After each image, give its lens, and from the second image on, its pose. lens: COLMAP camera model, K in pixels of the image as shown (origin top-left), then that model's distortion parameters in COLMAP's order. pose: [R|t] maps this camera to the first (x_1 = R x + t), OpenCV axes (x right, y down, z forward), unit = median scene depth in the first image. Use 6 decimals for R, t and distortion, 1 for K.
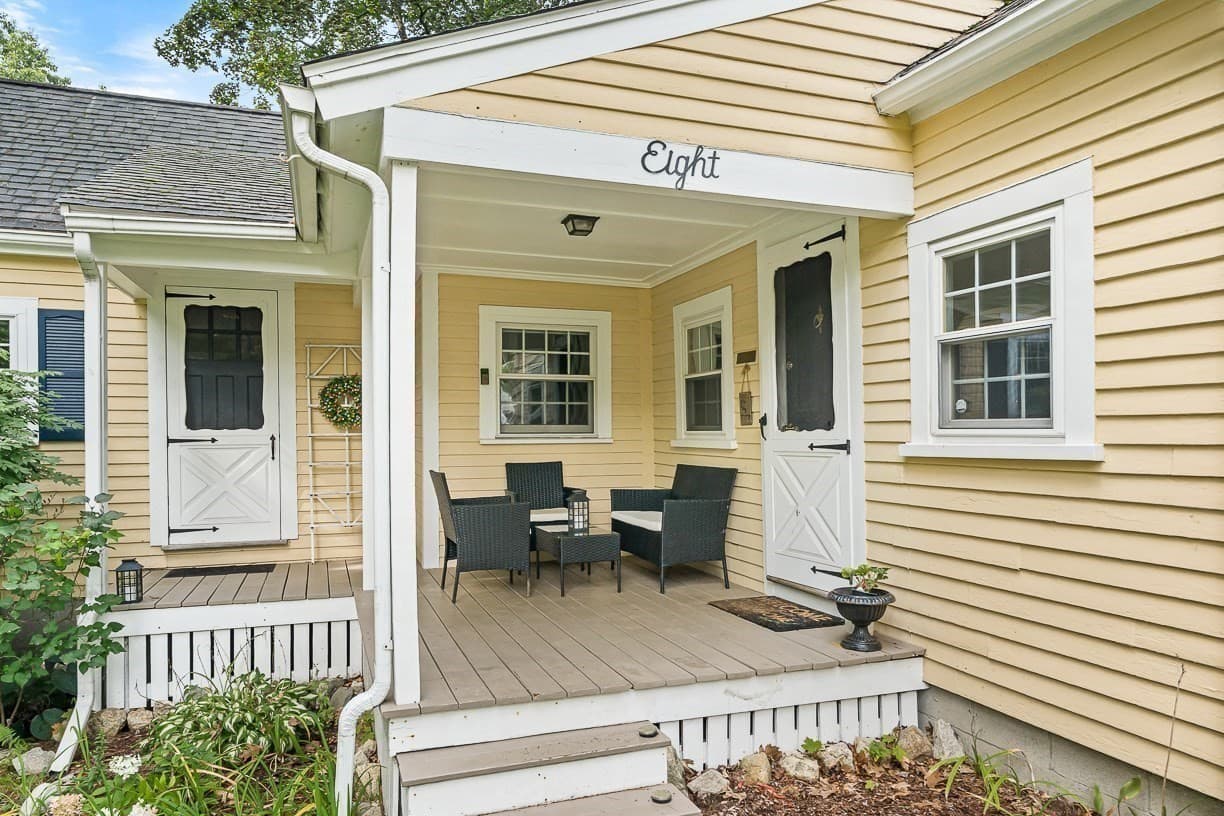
lens RADIAL K [[833.9, 0, 609.2], [0, 833.9, 439.1], [0, 0, 1]] dist [0.002838, 0.000819]
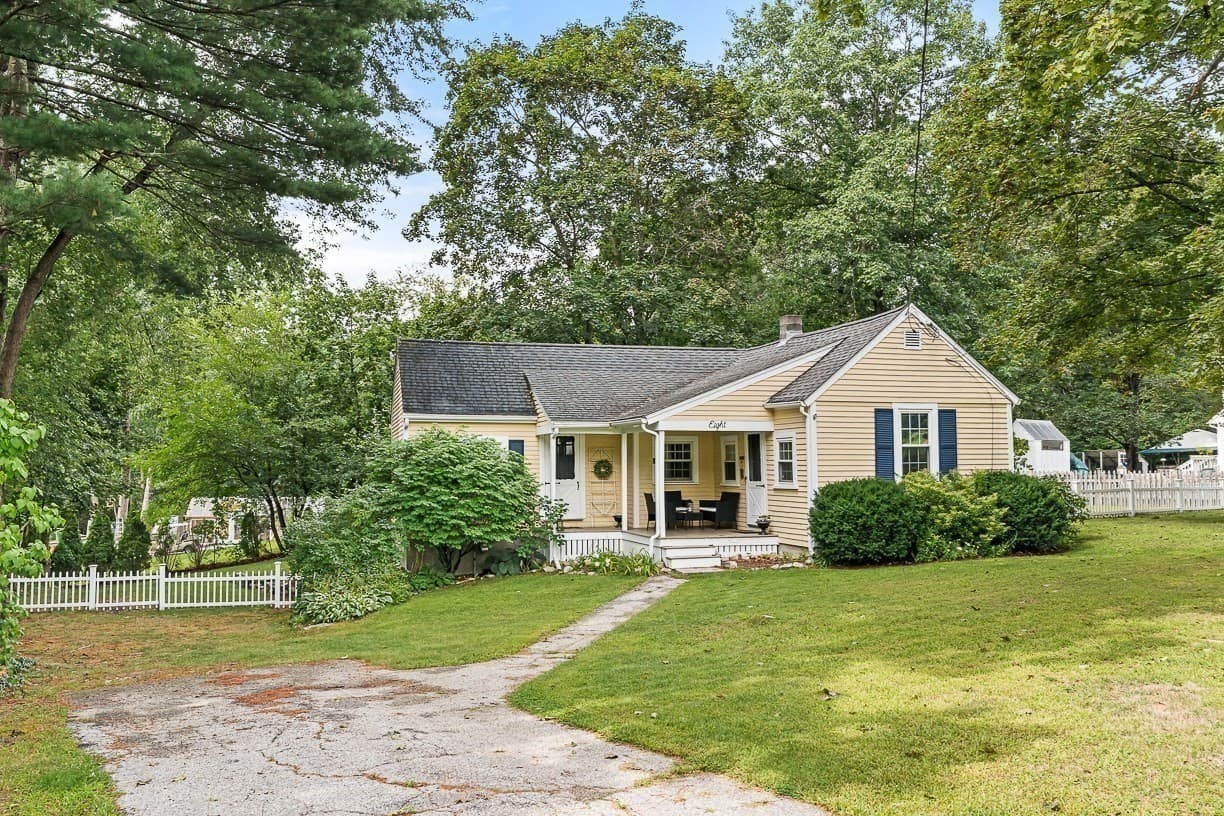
lens RADIAL K [[1067.8, 0, 612.0], [0, 1067.8, 408.0], [0, 0, 1]] dist [0.004838, 0.004187]
pose [[0.998629, -0.004721, -0.052136, -0.117187], [0.001655, 0.998275, -0.058687, -0.047337], [0.052323, 0.058520, 0.996914, -3.041198]]
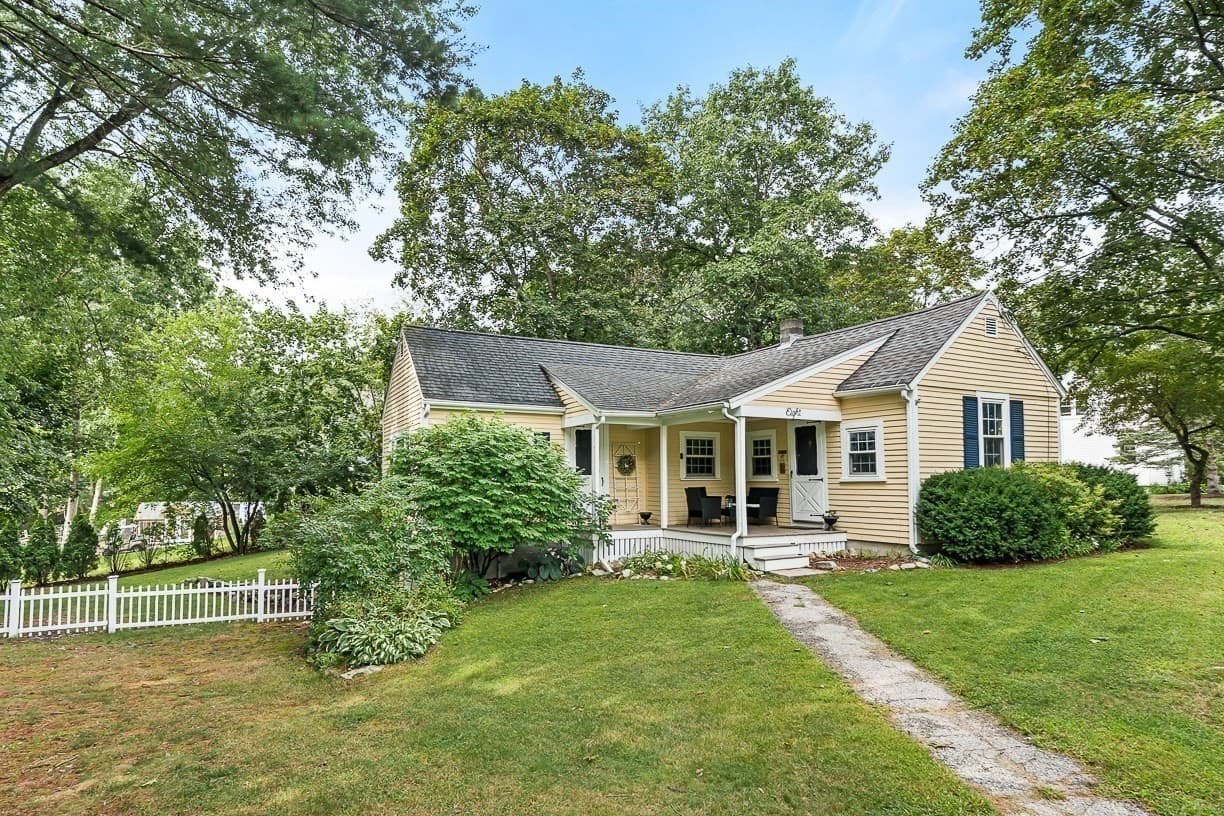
lens RADIAL K [[711.6, 0, 611.1], [0, 711.6, 438.9], [0, 0, 1]] dist [-0.000563, -0.000638]
pose [[0.986798, 0.007962, 0.161760, -0.875954], [0.002512, 0.997918, -0.064446, 0.022896], [-0.161936, 0.064001, 0.984724, -1.493585]]
